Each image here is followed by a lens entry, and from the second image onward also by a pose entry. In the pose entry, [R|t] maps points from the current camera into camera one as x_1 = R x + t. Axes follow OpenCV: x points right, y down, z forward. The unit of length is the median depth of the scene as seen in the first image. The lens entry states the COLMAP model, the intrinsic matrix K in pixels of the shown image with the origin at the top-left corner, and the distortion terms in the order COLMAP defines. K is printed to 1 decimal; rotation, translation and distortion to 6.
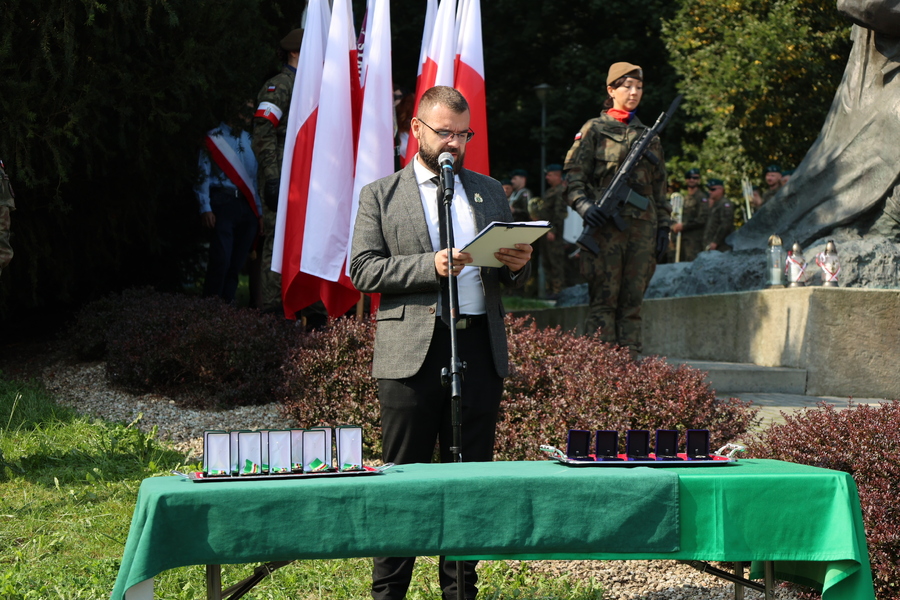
lens RADIAL K [[2301.9, 0, 449.3], [0, 2301.9, 300.4], [0, 0, 1]] dist [0.027478, 0.000000]
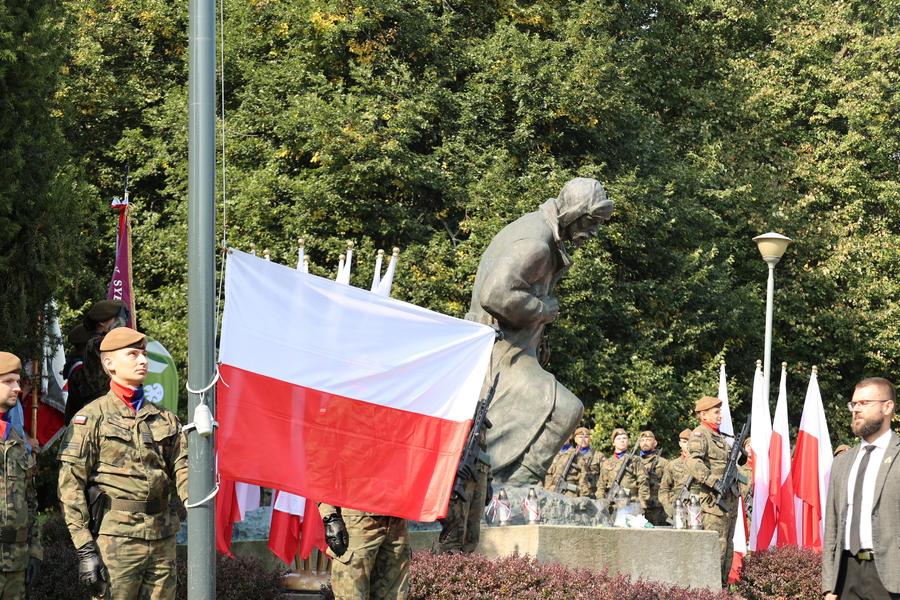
lens RADIAL K [[2013.5, 0, 450.9], [0, 2013.5, 309.2], [0, 0, 1]] dist [0.121011, 0.000000]
pose [[0.824618, 0.045945, 0.563821, -0.497604], [0.015149, 0.994545, -0.103201, -0.009843], [-0.565487, 0.093643, 0.819424, 0.103517]]
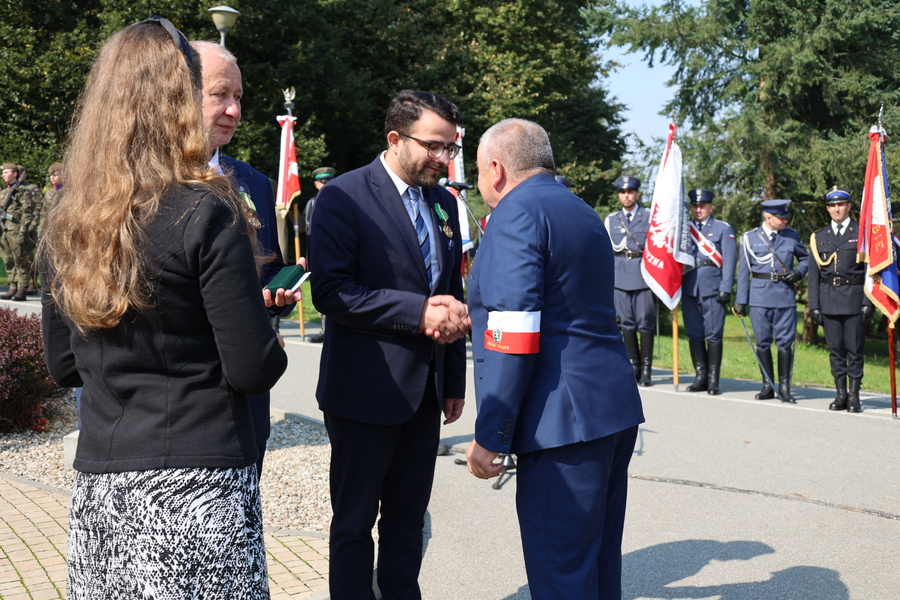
lens RADIAL K [[1045.3, 0, 449.1], [0, 1045.3, 296.8], [0, 0, 1]] dist [0.008390, 0.000000]
pose [[0.805838, -0.044502, 0.590461, 0.349803], [0.006119, 0.997744, 0.066848, -0.018711], [-0.592104, -0.050256, 0.804293, 0.361003]]
